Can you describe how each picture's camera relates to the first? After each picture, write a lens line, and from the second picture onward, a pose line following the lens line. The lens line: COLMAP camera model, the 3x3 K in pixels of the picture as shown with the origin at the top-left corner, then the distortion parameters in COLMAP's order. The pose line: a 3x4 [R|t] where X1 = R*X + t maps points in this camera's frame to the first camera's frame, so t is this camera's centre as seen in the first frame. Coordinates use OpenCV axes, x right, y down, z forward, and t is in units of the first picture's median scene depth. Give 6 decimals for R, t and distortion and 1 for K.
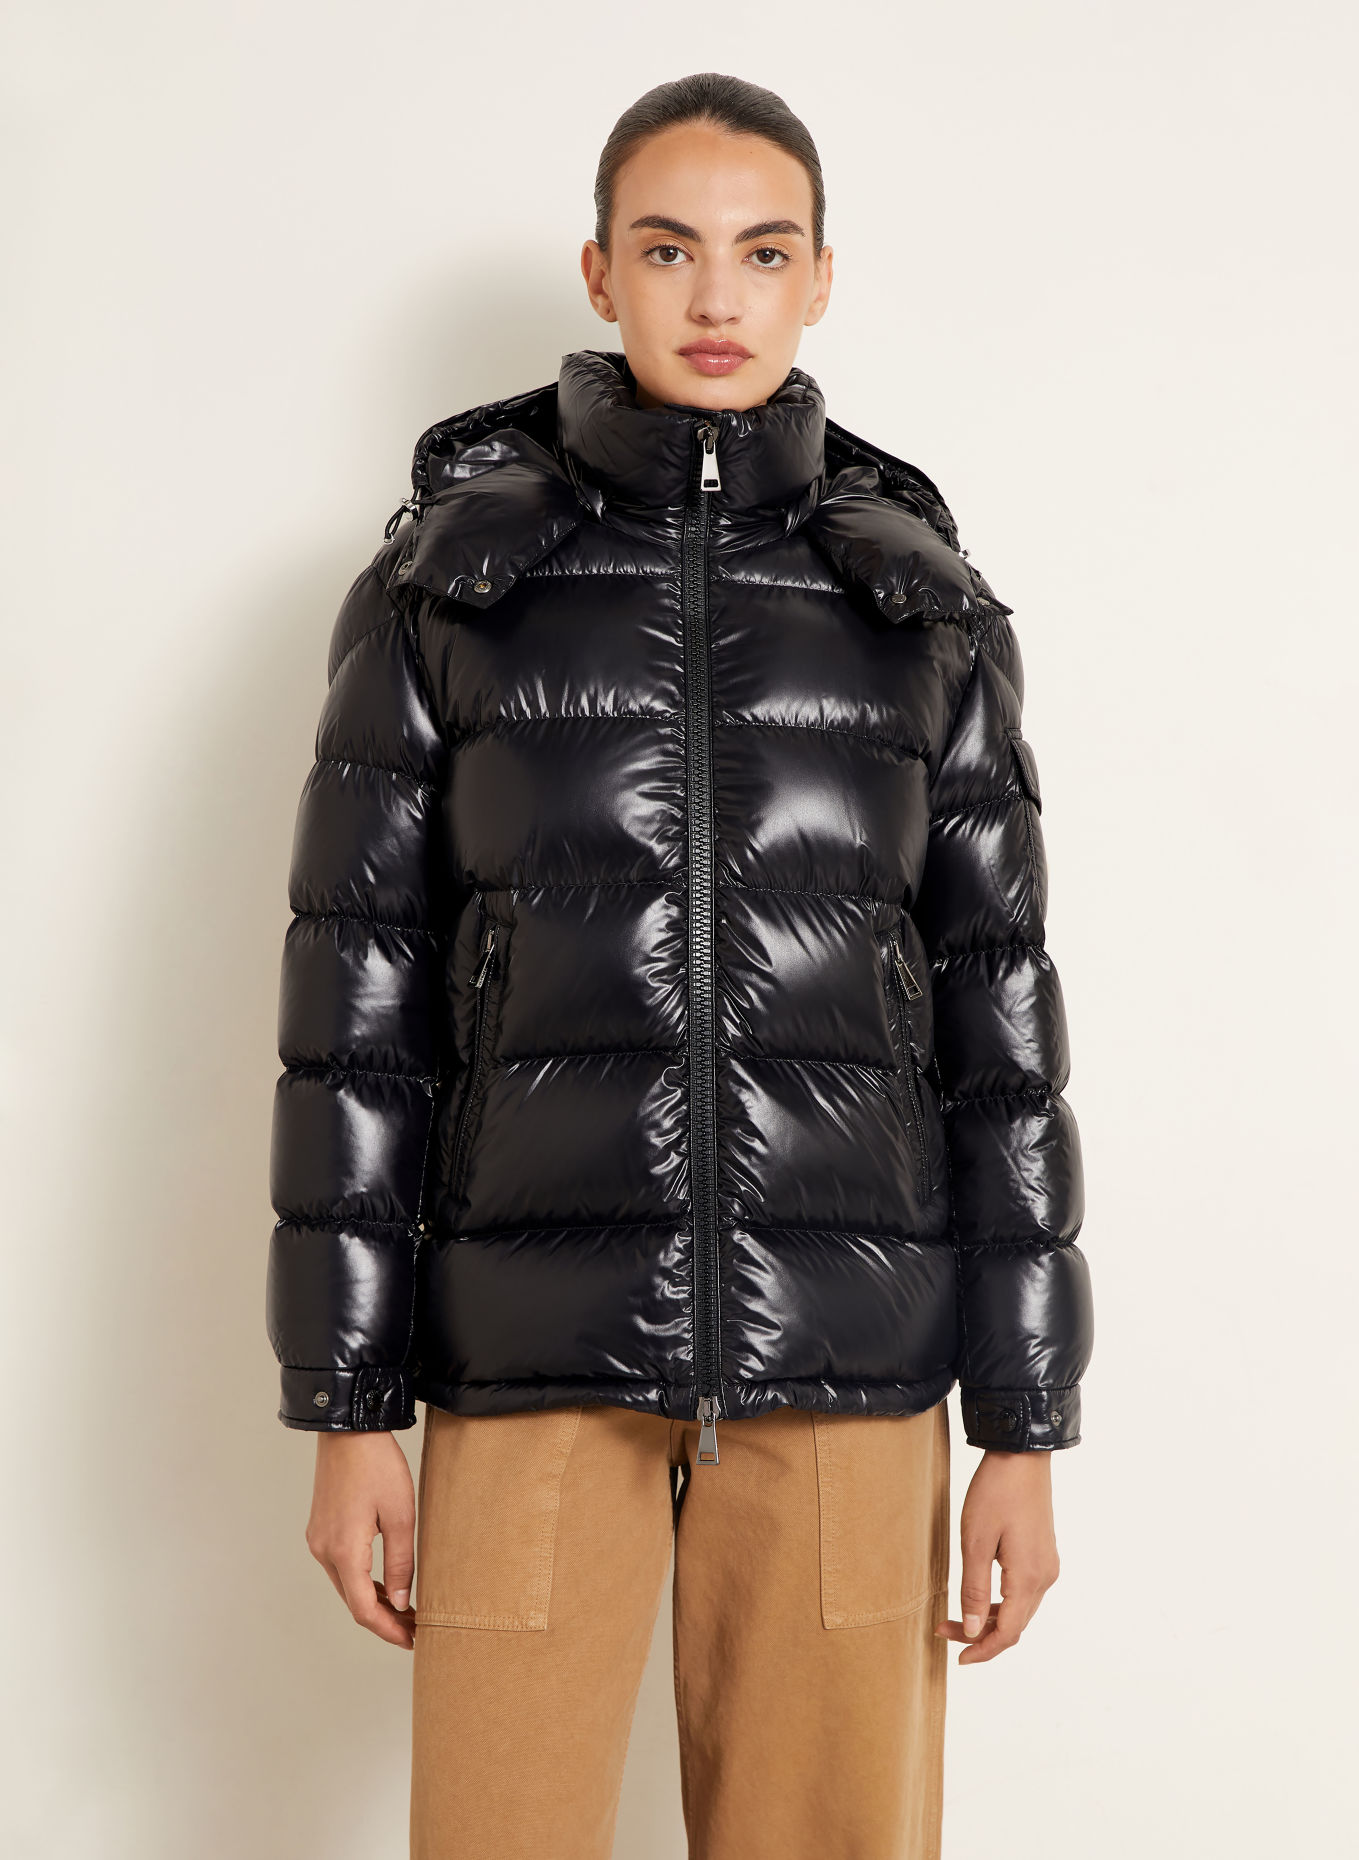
lens RADIAL K [[3675.2, 0, 689.1], [0, 3675.2, 927.8], [0, 0, 1]] dist [-0.267098, 0.000000]
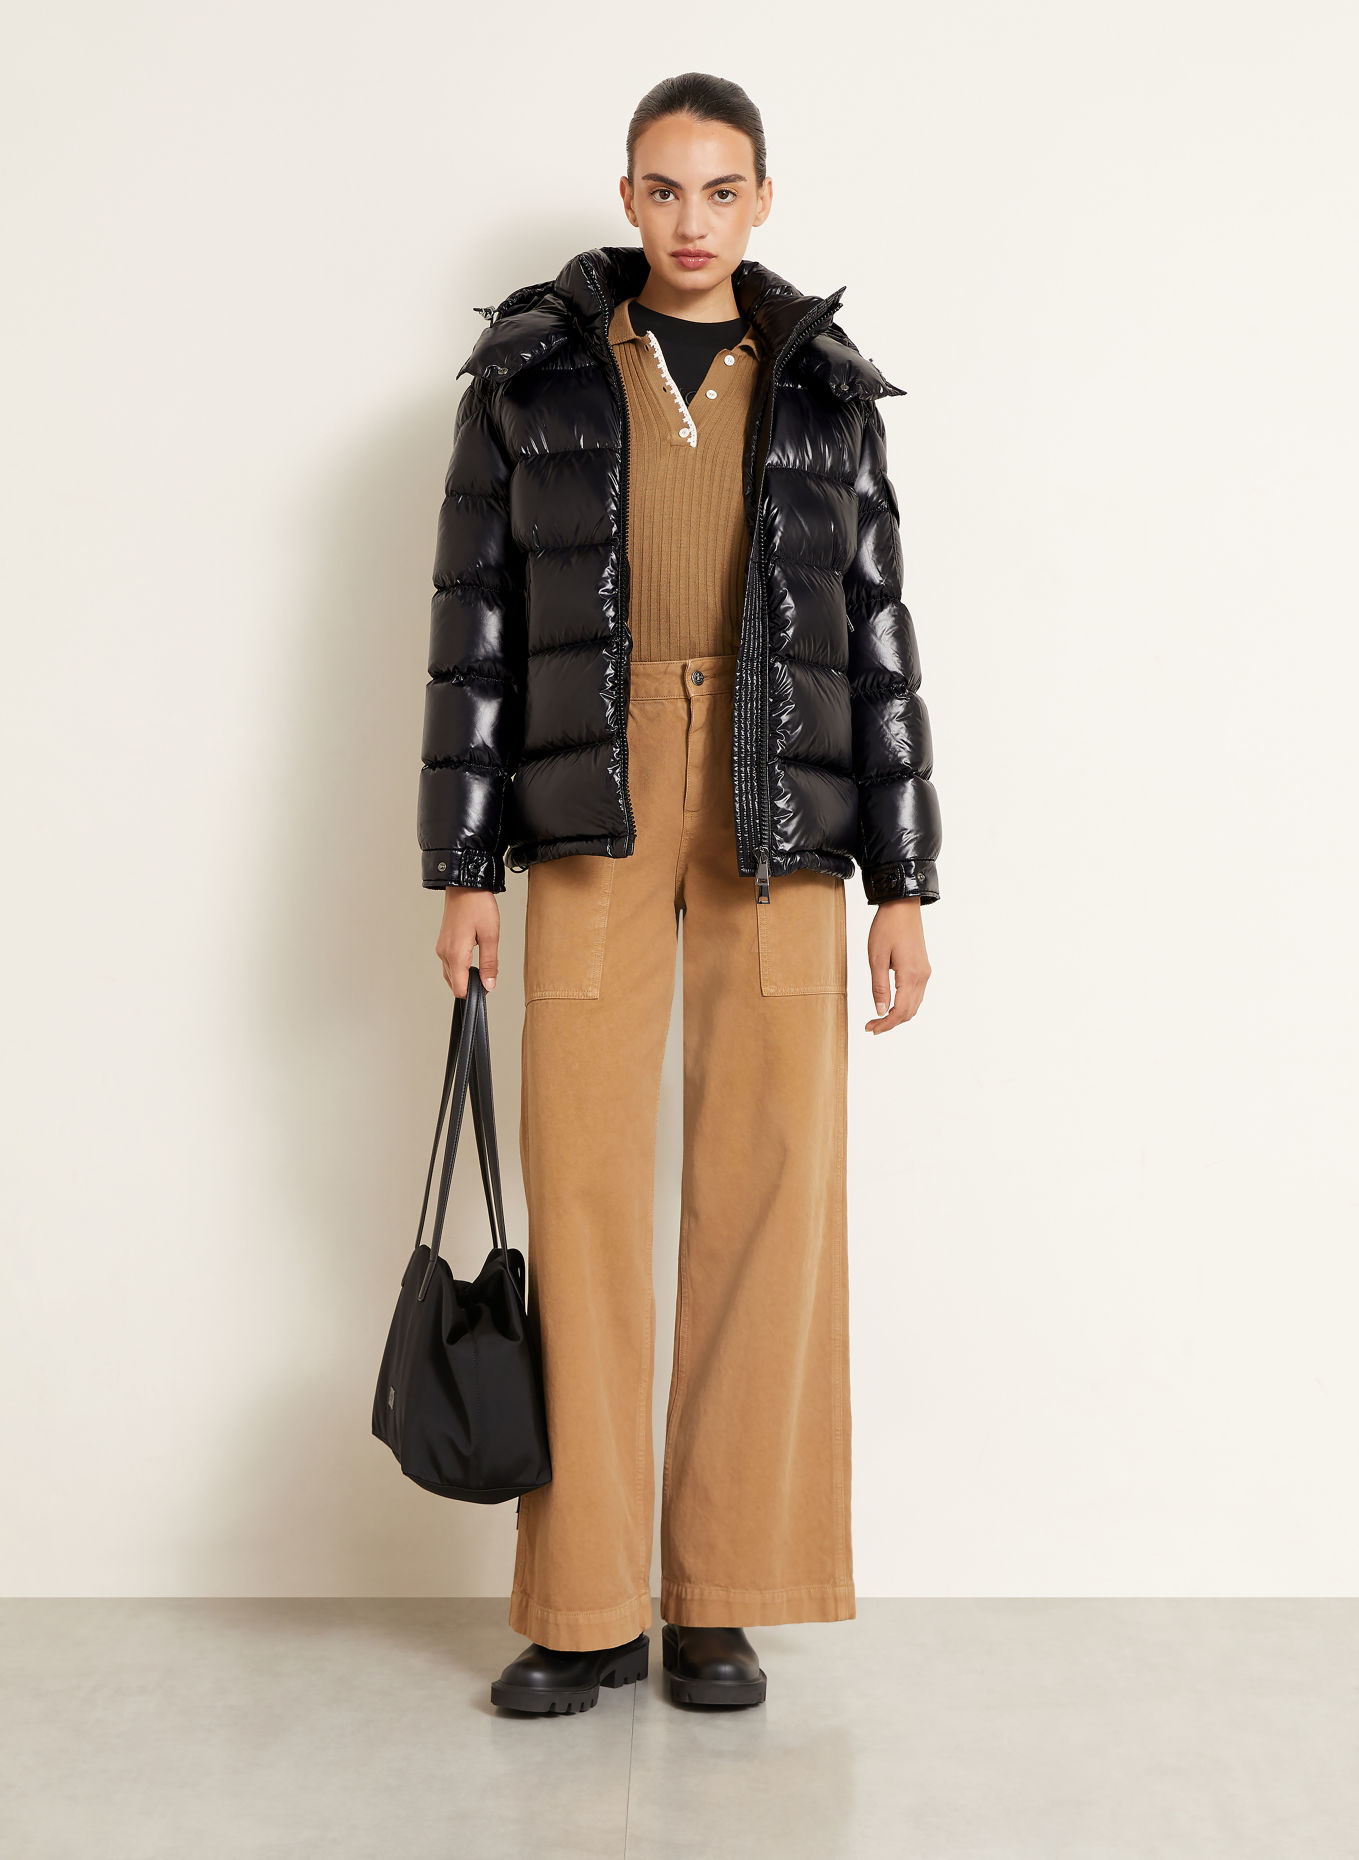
lens RADIAL K [[3125.5, 0, 668.9], [0, 3125.5, 929.7], [0, 0, 1]] dist [0.037673, 0.000000]
pose [[0.997257, 0.021330, -0.070879, 0.101895], [-0.010135, 0.987908, 0.154709, -0.069910], [0.073322, -0.153566, 0.985414, -0.461920]]
